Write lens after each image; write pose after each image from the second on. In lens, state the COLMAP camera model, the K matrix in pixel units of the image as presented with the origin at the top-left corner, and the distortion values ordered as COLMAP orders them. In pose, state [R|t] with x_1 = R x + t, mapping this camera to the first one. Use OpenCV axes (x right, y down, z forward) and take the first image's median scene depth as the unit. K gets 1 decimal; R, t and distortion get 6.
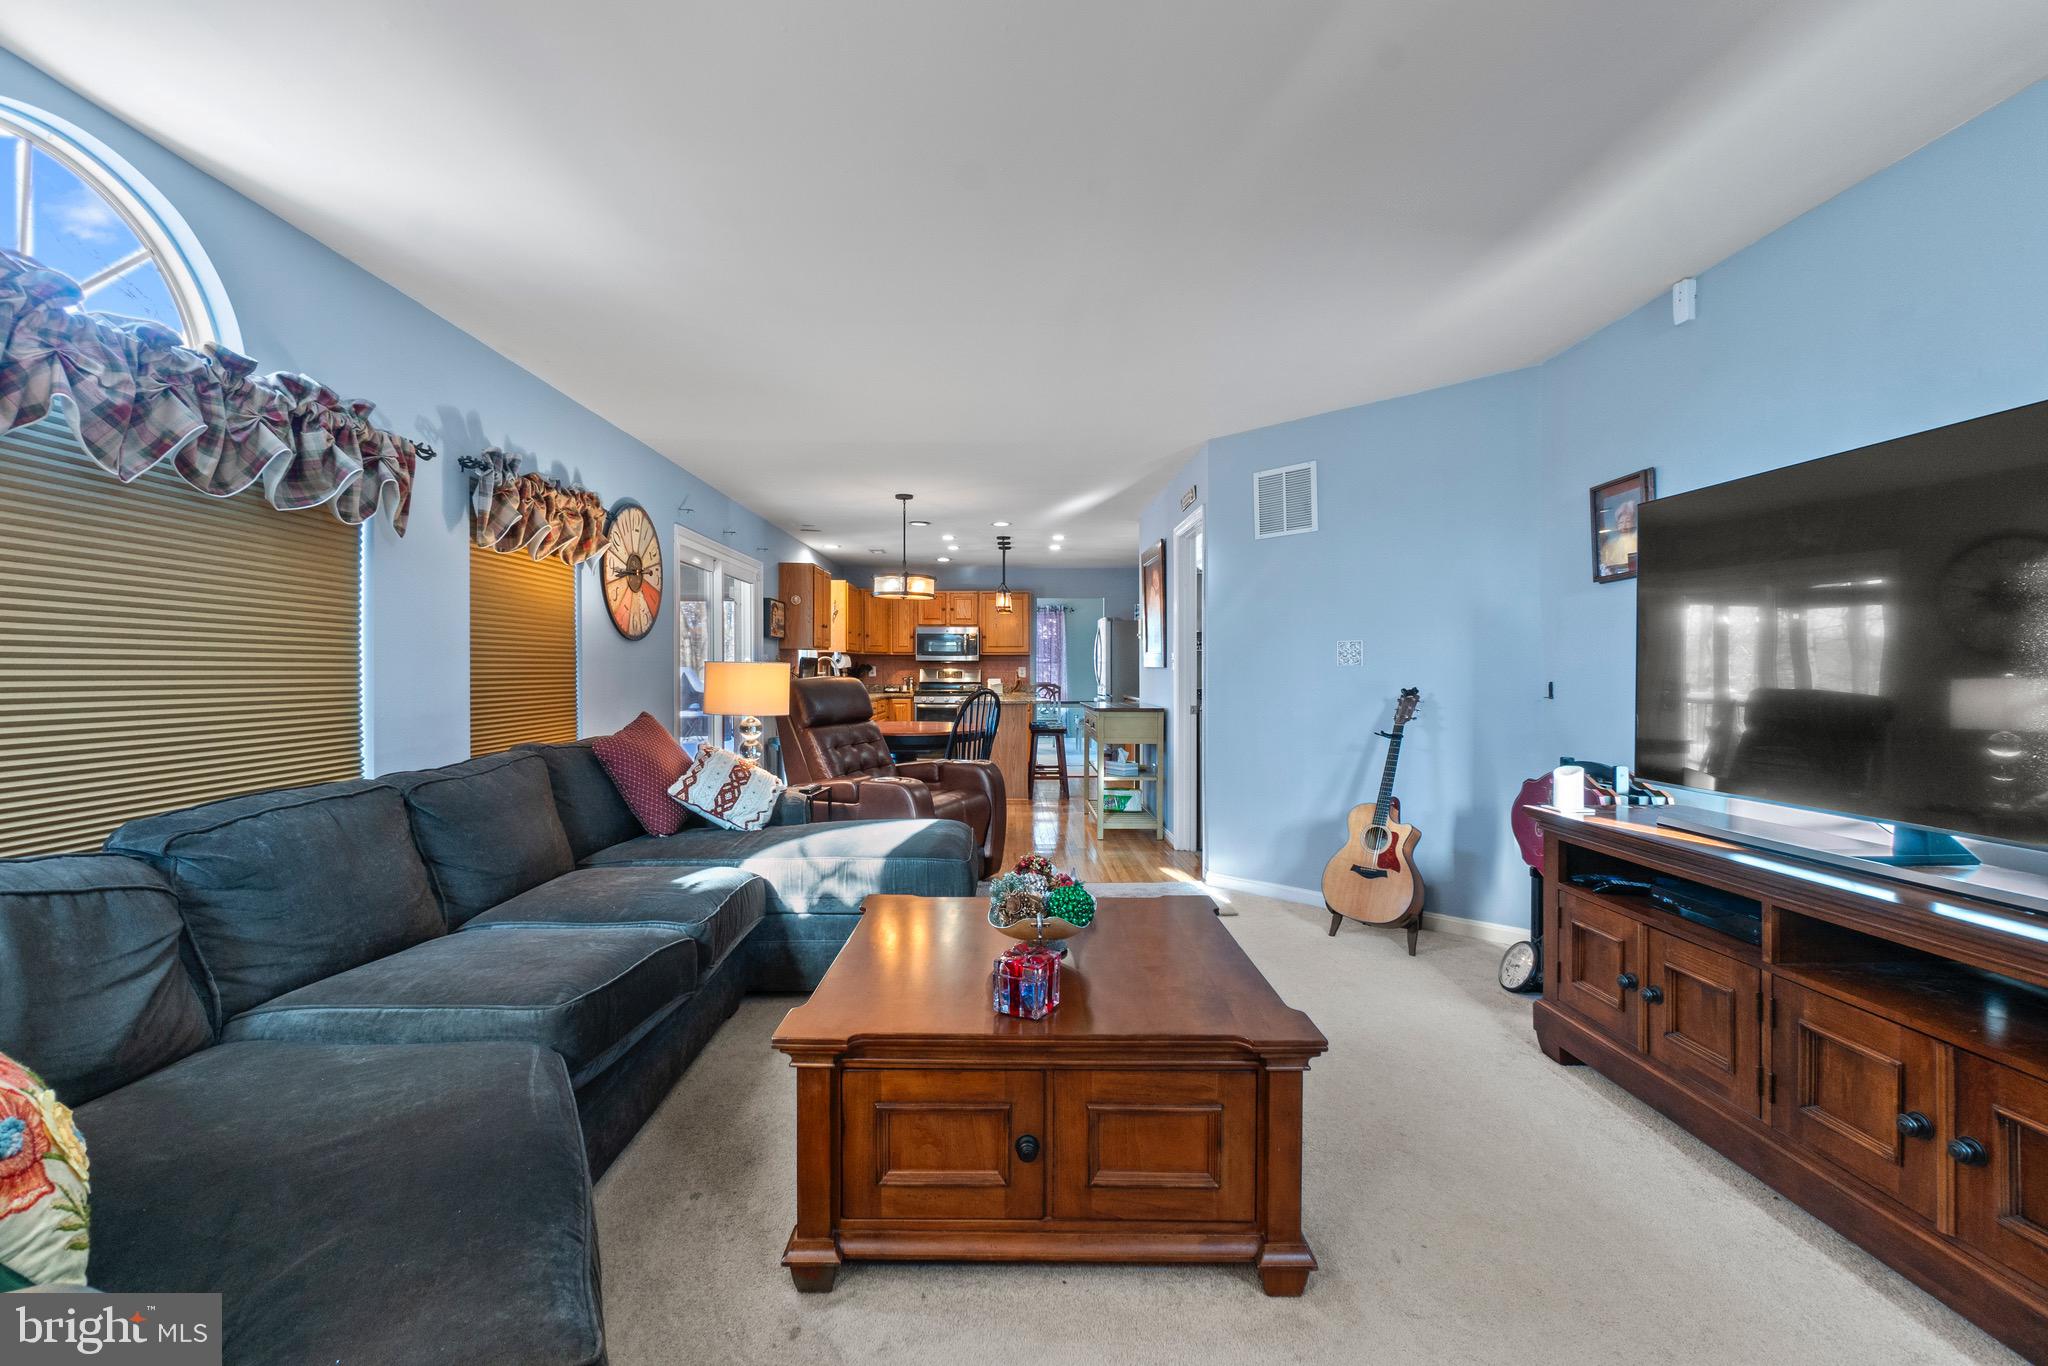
lens RADIAL K [[899.0, 0, 1013.9], [0, 899.0, 681.1], [0, 0, 1]] dist [-0.003465, -0.000324]
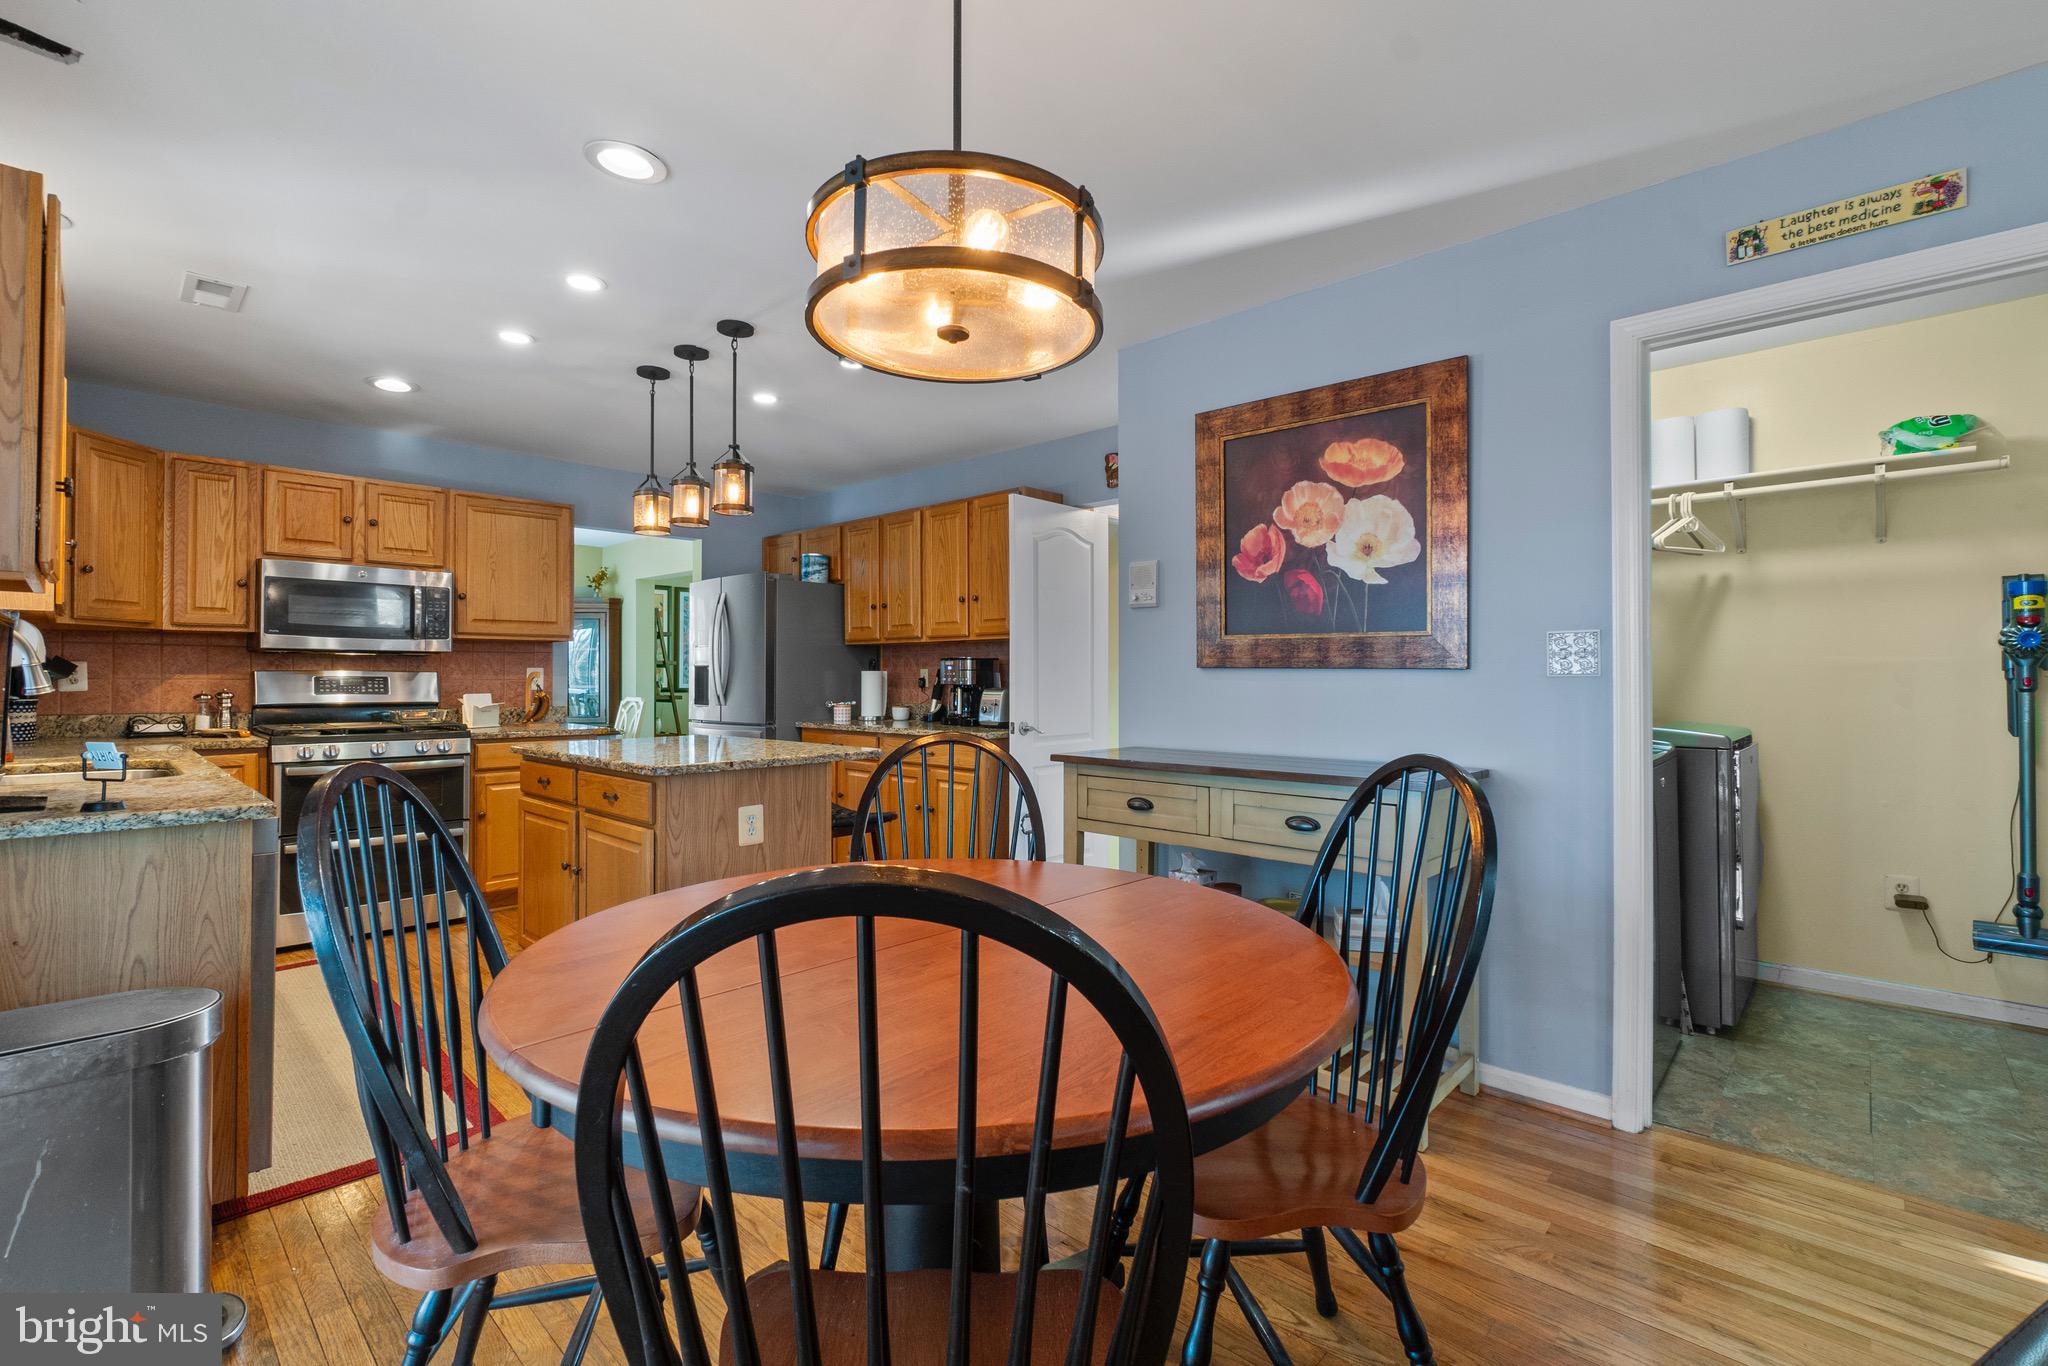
lens RADIAL K [[899.0, 0, 1000.2], [0, 899.0, 670.1], [0, 0, 1]] dist [-0.003465, -0.000324]
pose [[0.708198, 0.004120, 0.706002, -0.152693], [0.006318, 0.999906, -0.012172, -0.007168], [-0.705986, 0.013080, 0.708105, 0.517170]]
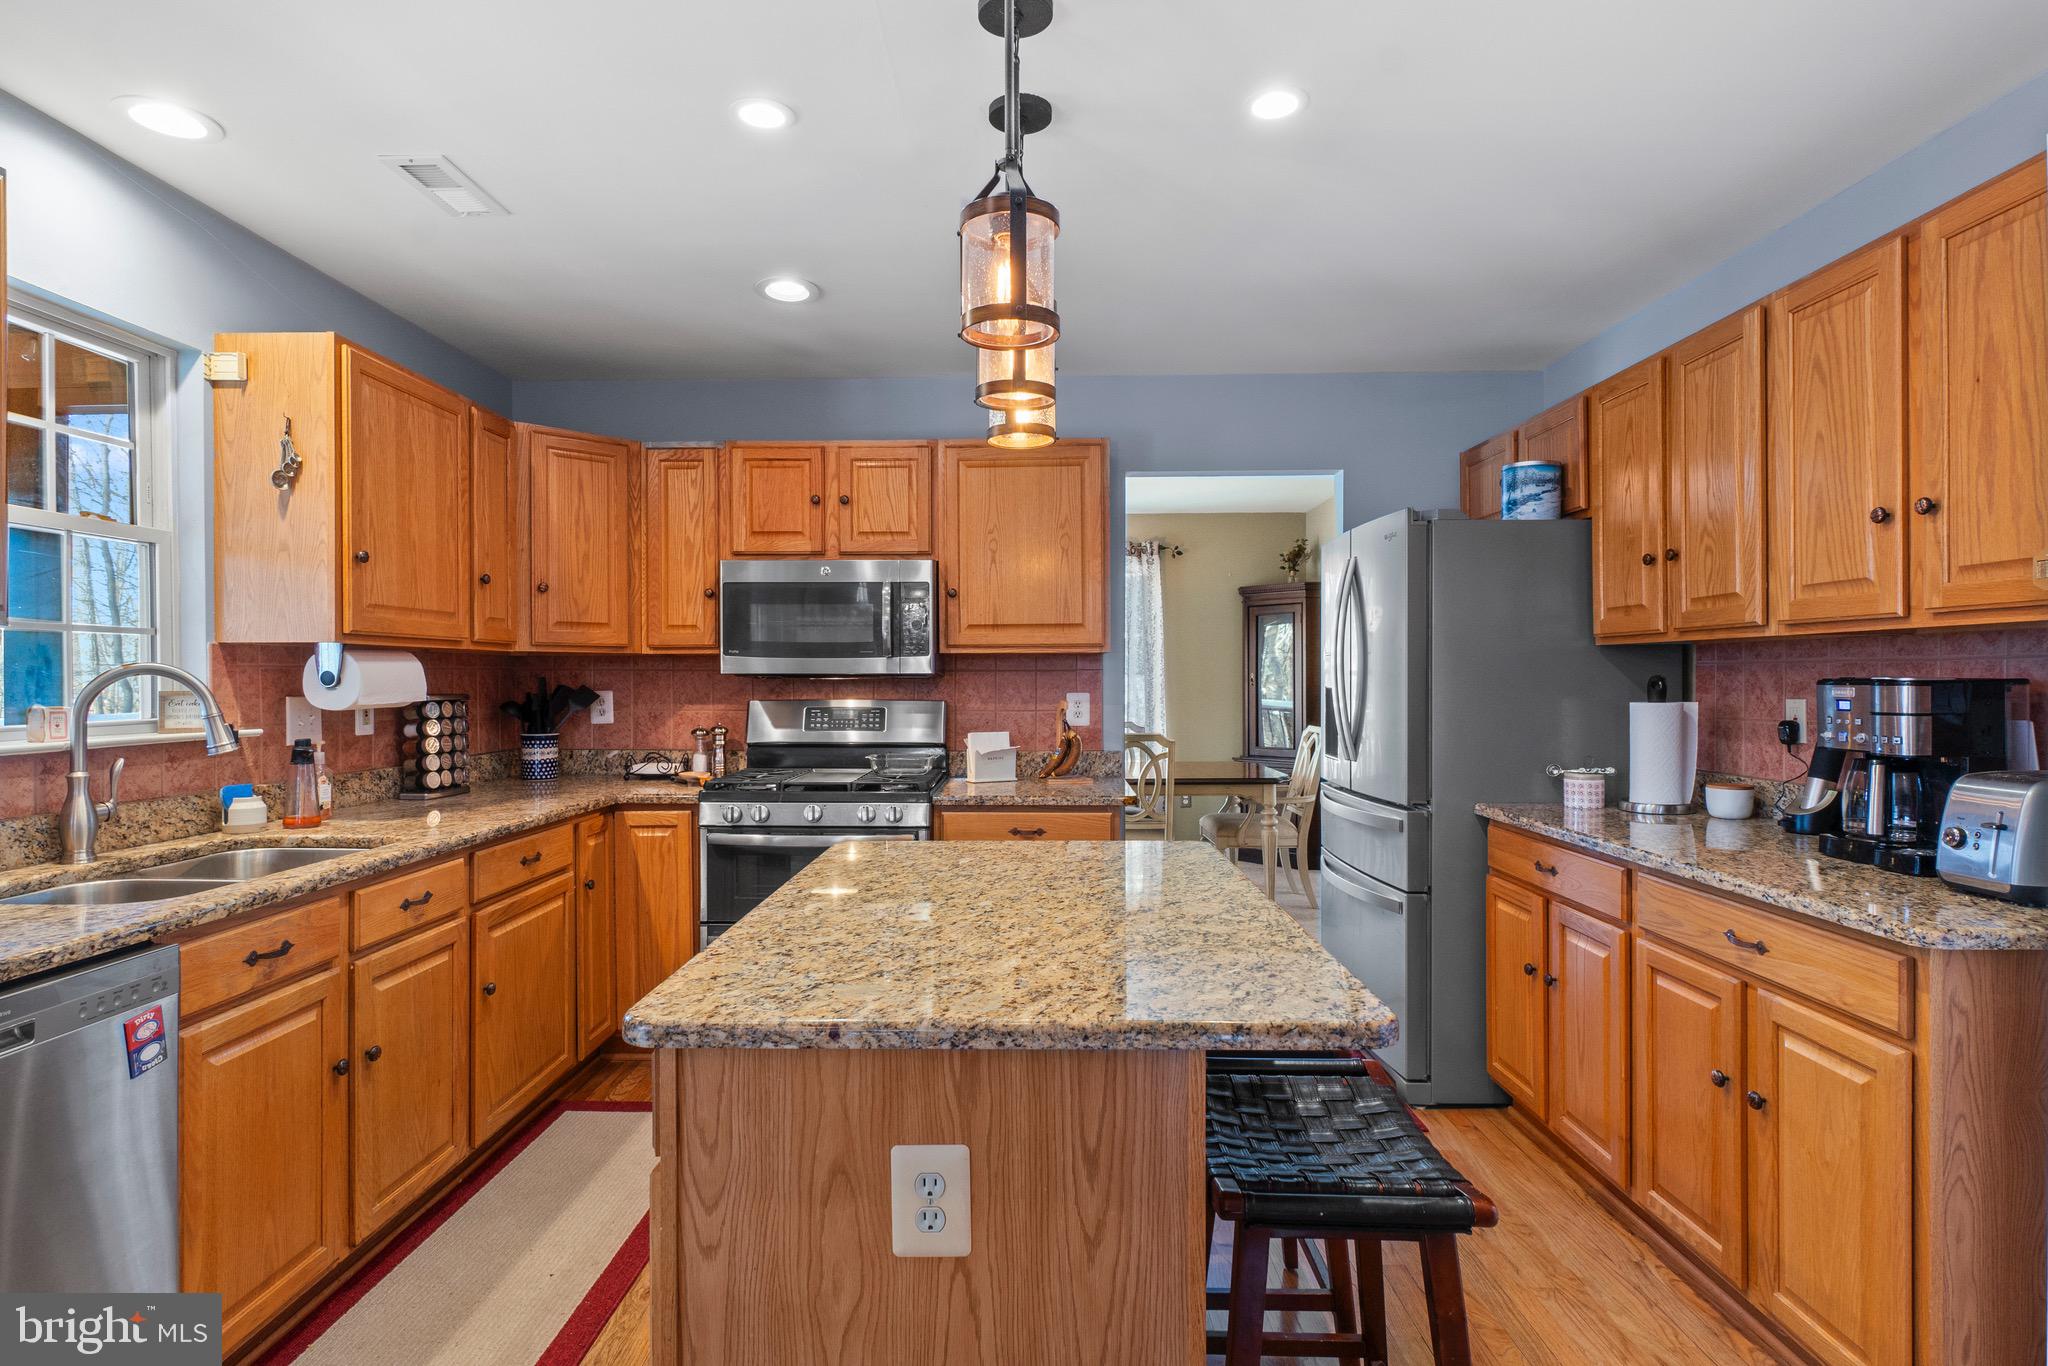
lens RADIAL K [[1050.7, 0, 1016.6], [0, 1050.7, 687.3], [0, 0, 1]] dist [0.009781, -0.000964]
pose [[0.999615, -0.003849, -0.027487, -0.002518], [0.003808, 0.999992, -0.001559, -0.017300], [0.027492, 0.001454, 0.999621, 0.653382]]
